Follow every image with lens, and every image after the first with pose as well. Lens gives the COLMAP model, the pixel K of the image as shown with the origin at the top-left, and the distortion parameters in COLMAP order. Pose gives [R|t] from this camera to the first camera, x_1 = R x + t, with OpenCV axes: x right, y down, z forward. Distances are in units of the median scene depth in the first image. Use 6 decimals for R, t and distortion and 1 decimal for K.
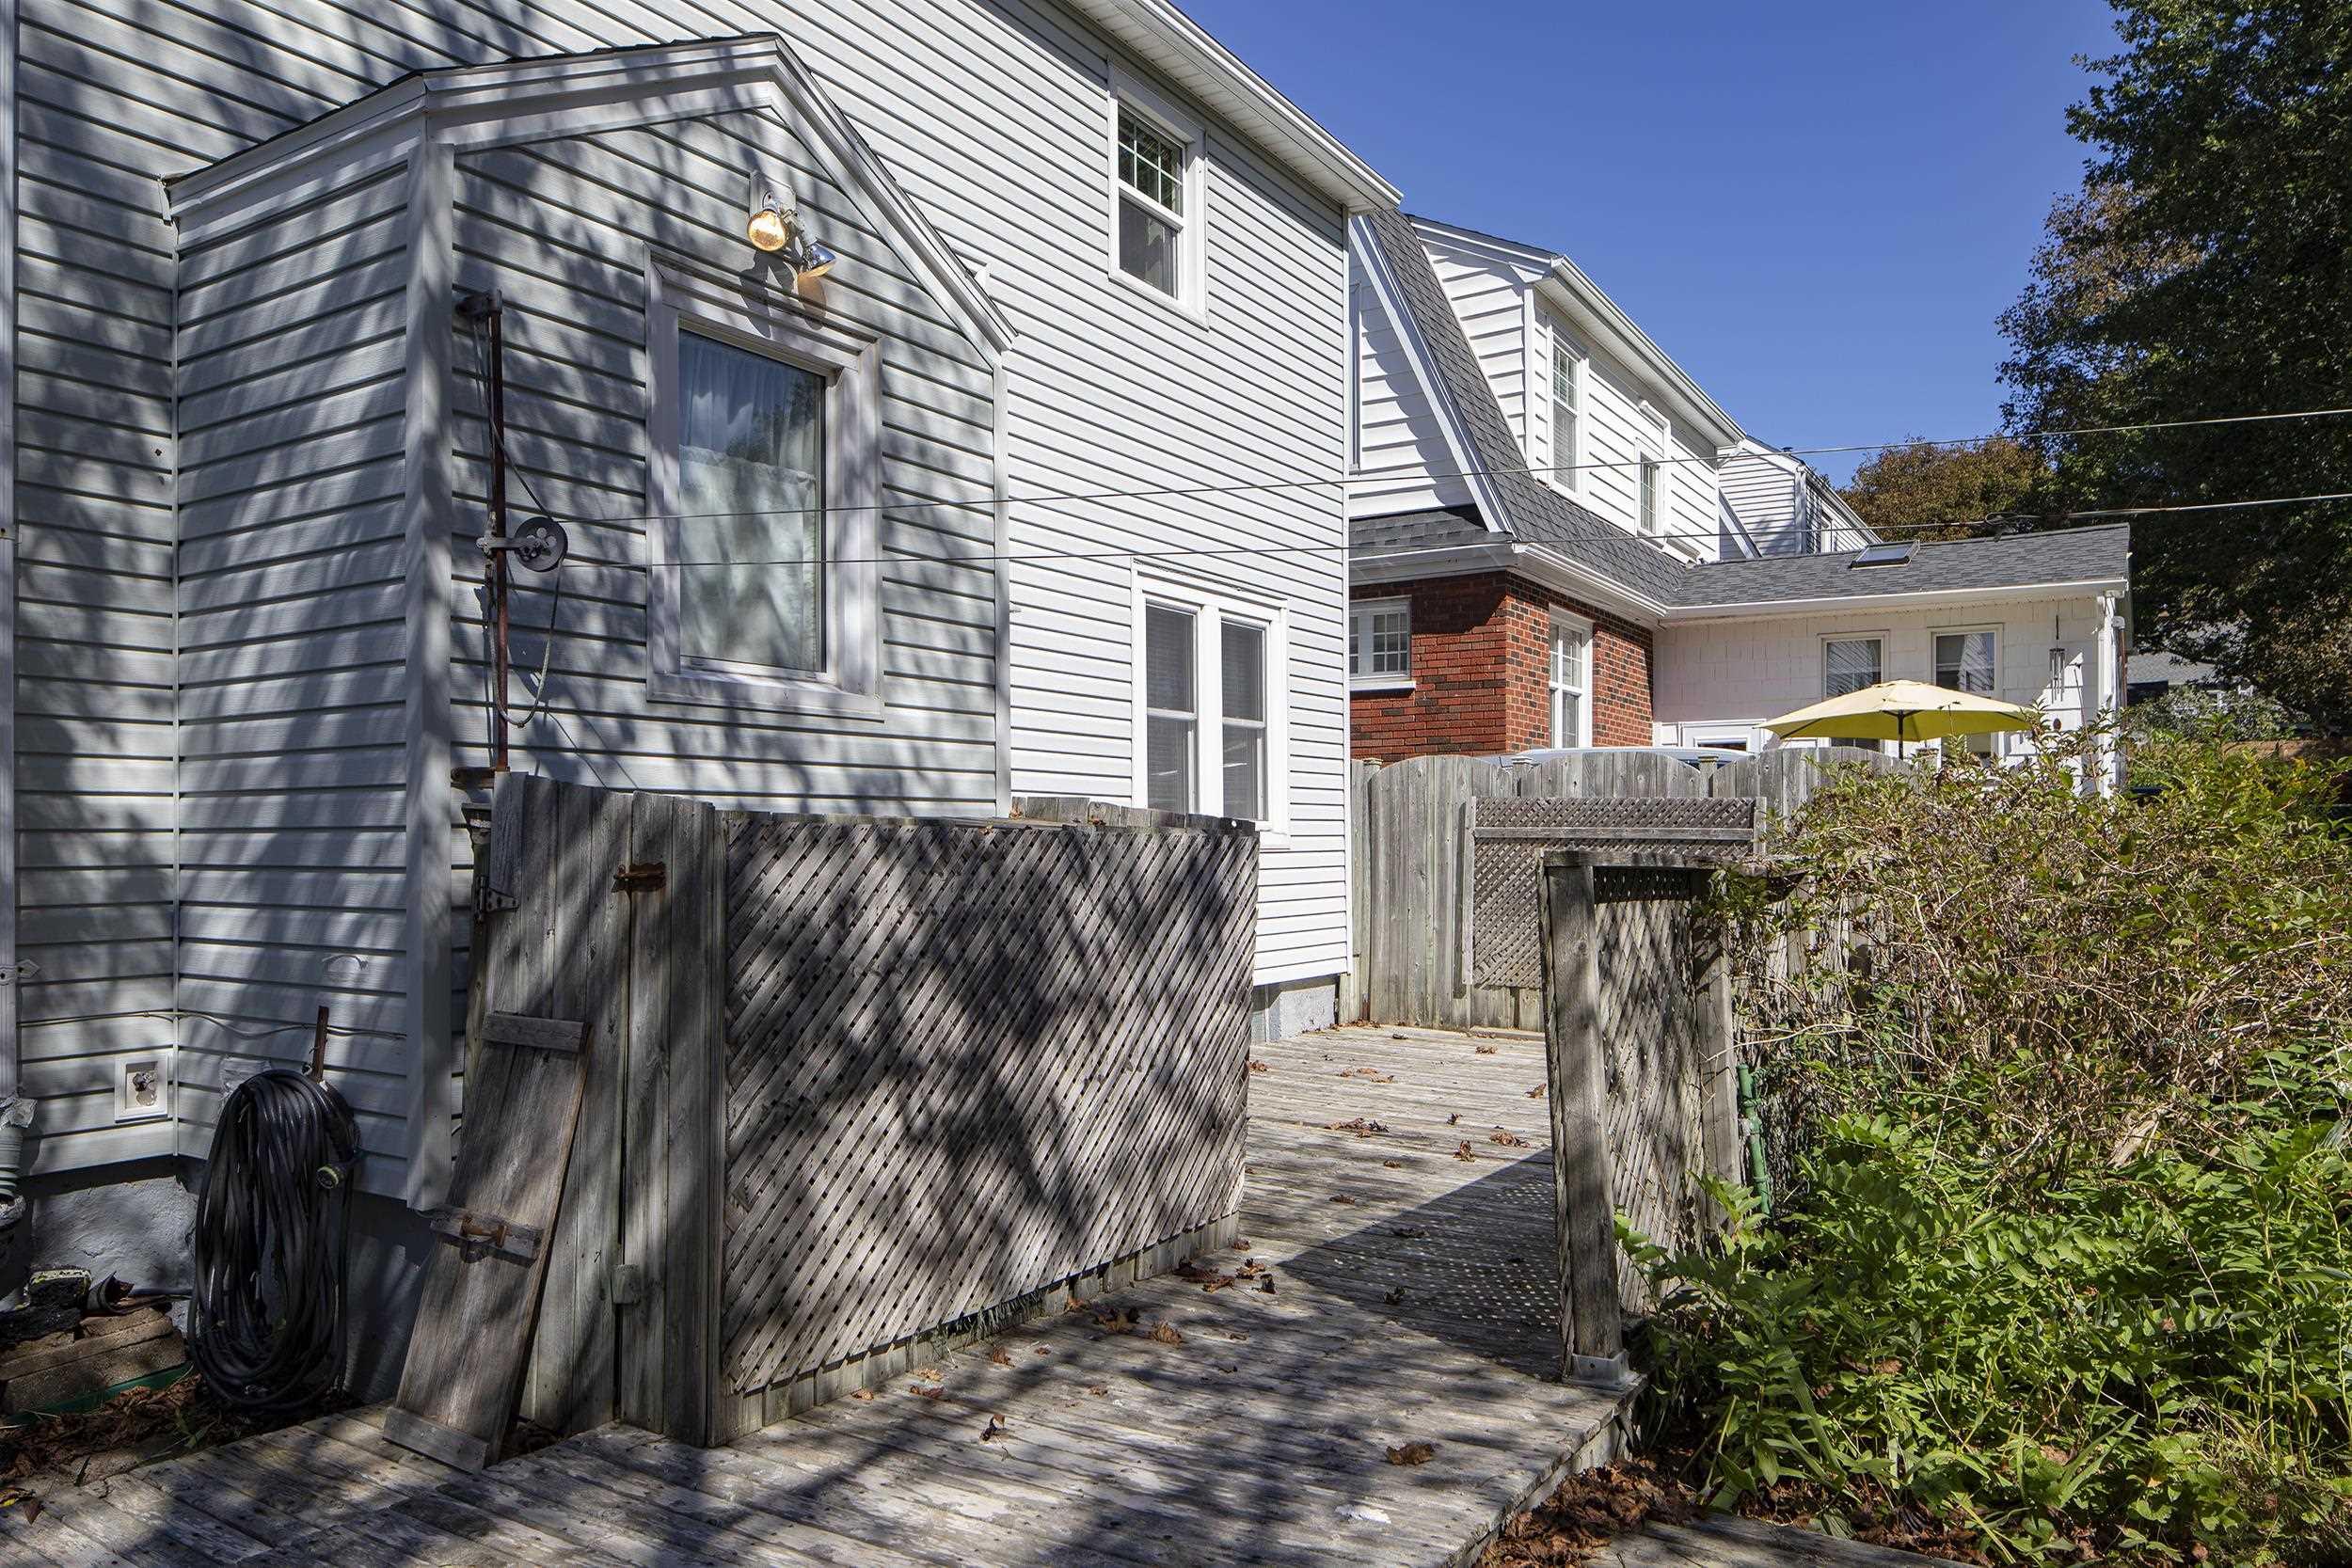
lens RADIAL K [[1598.5, 0, 1176.0], [0, 1598.5, 784.0], [0, 0, 1]] dist [-0.003572, -0.000566]
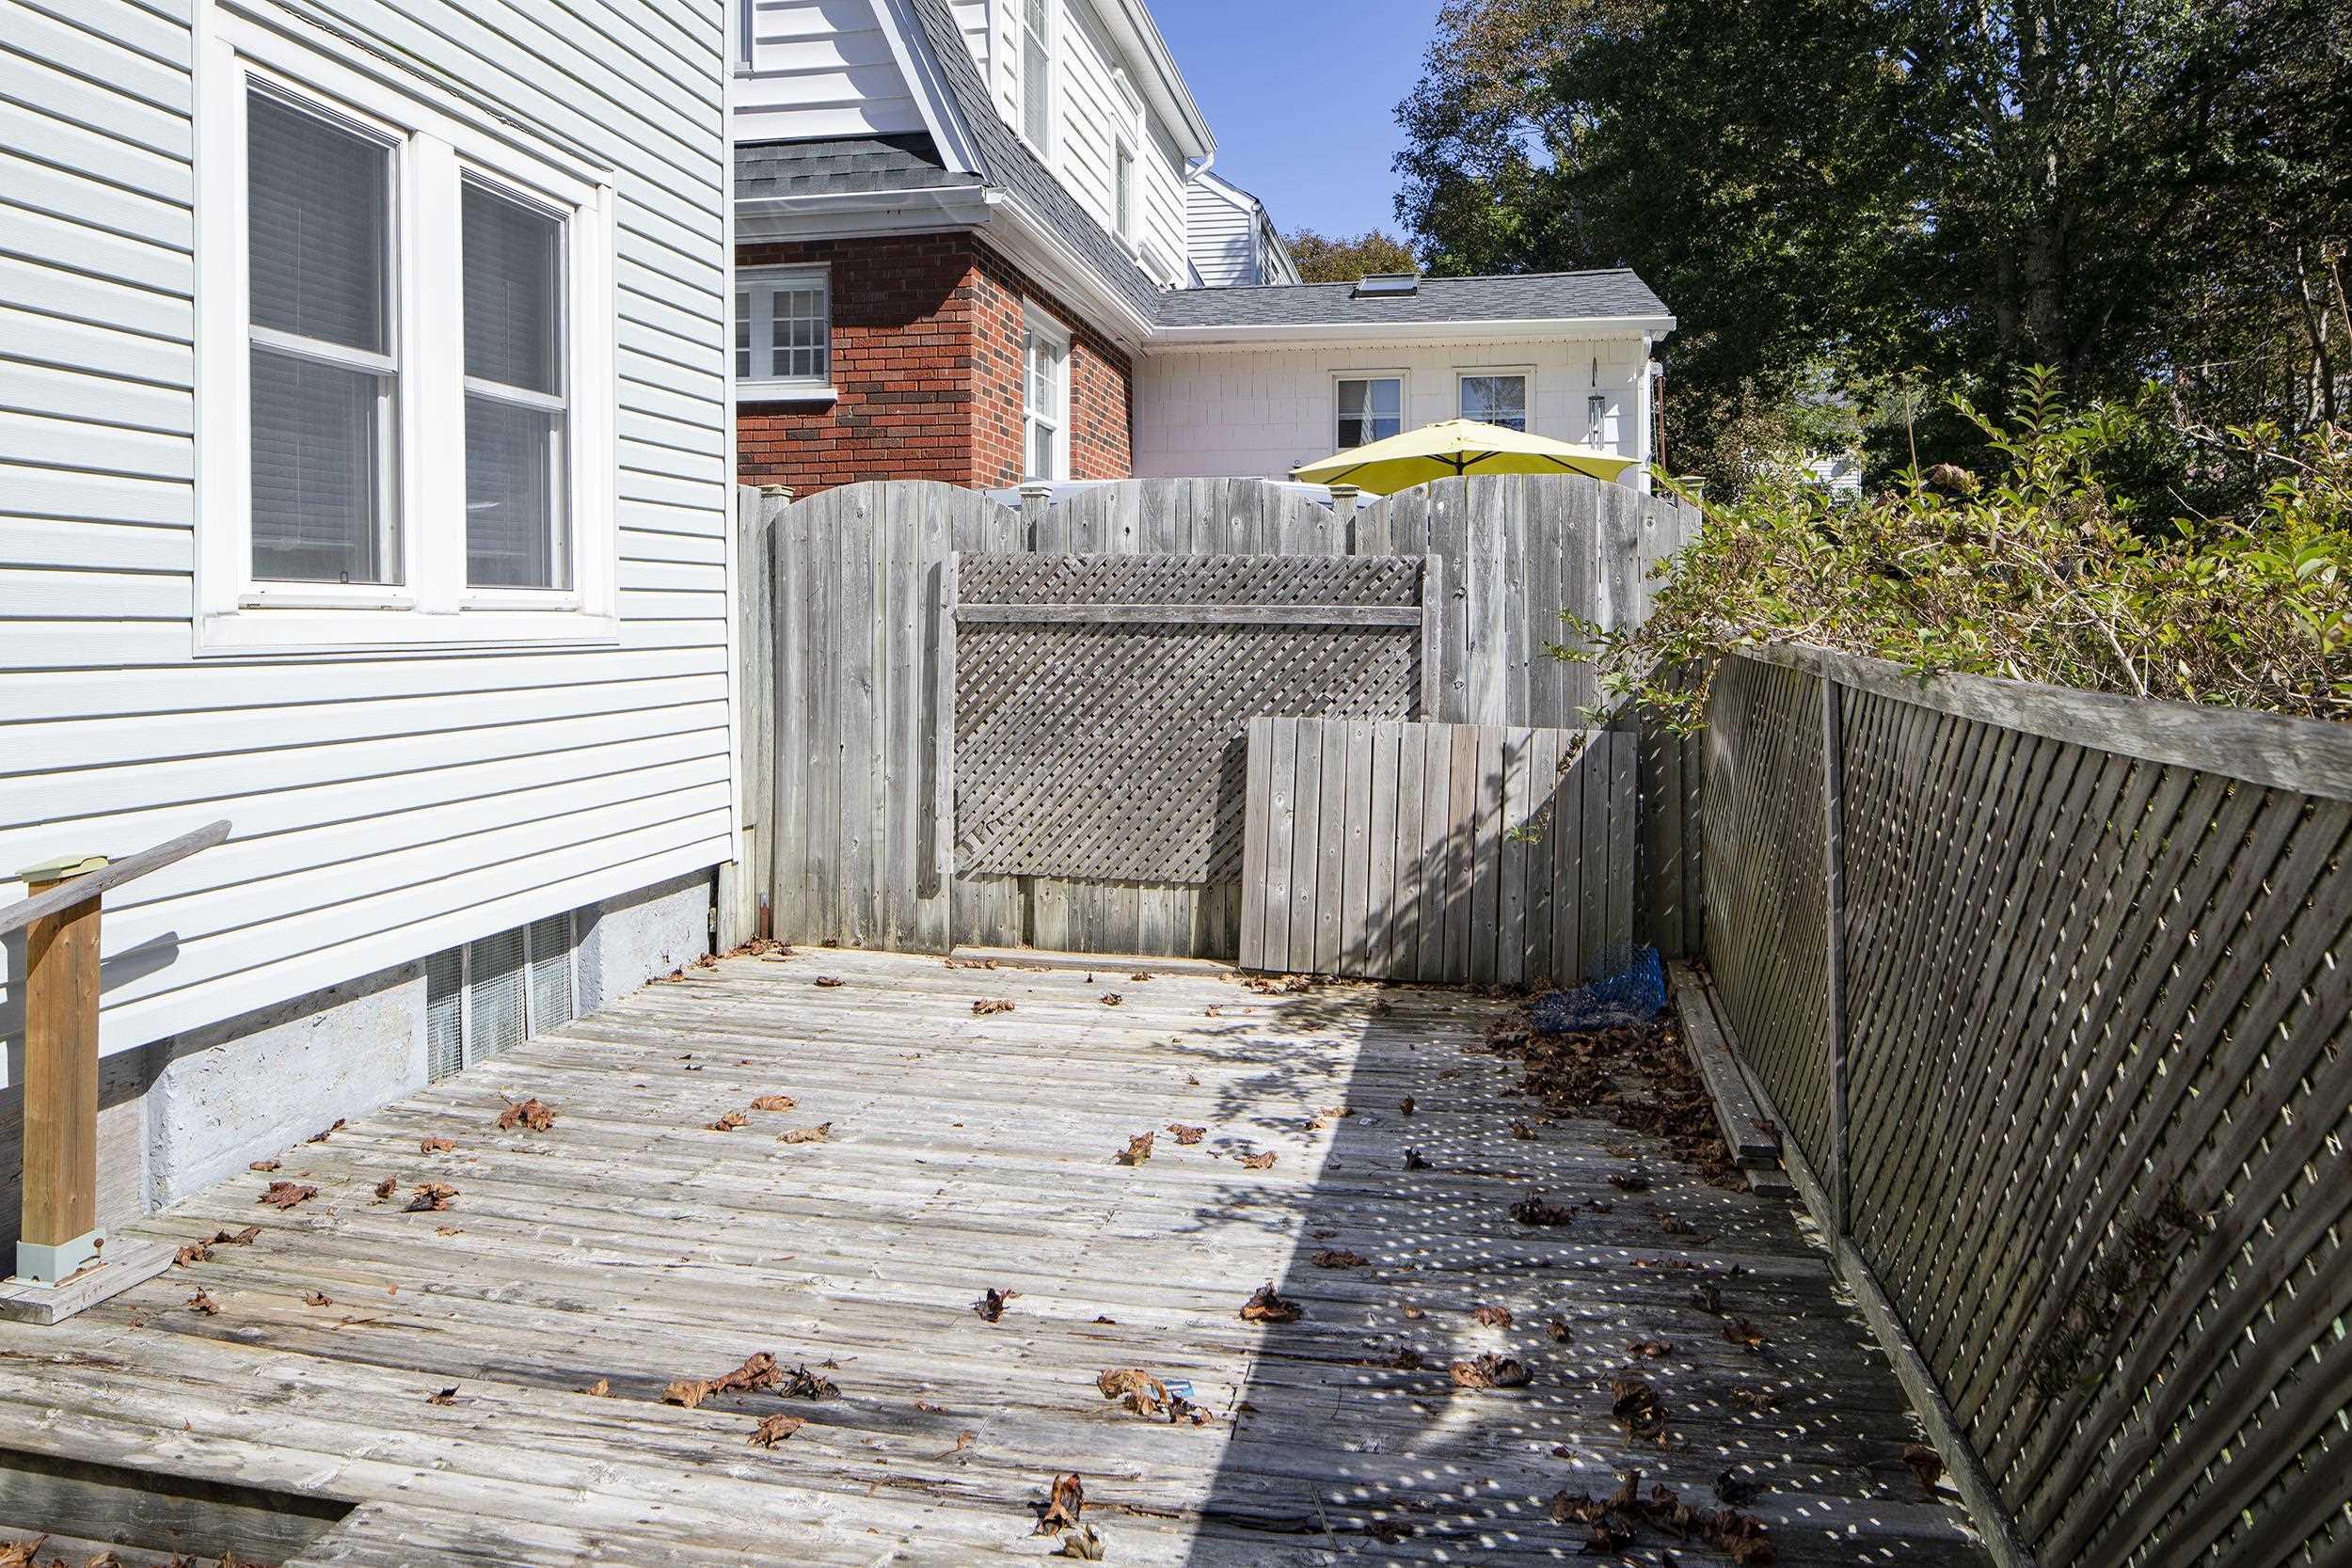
lens RADIAL K [[1582.8, 0, 1176.3], [0, 1582.8, 641.2], [0, 0, 1]] dist [-0.007507, -0.001044]
pose [[0.929374, -0.006710, 0.369077, 0.038102], [-0.011140, 0.998870, 0.046212, 0.010289], [-0.368970, -0.047060, 0.928249, 0.344719]]
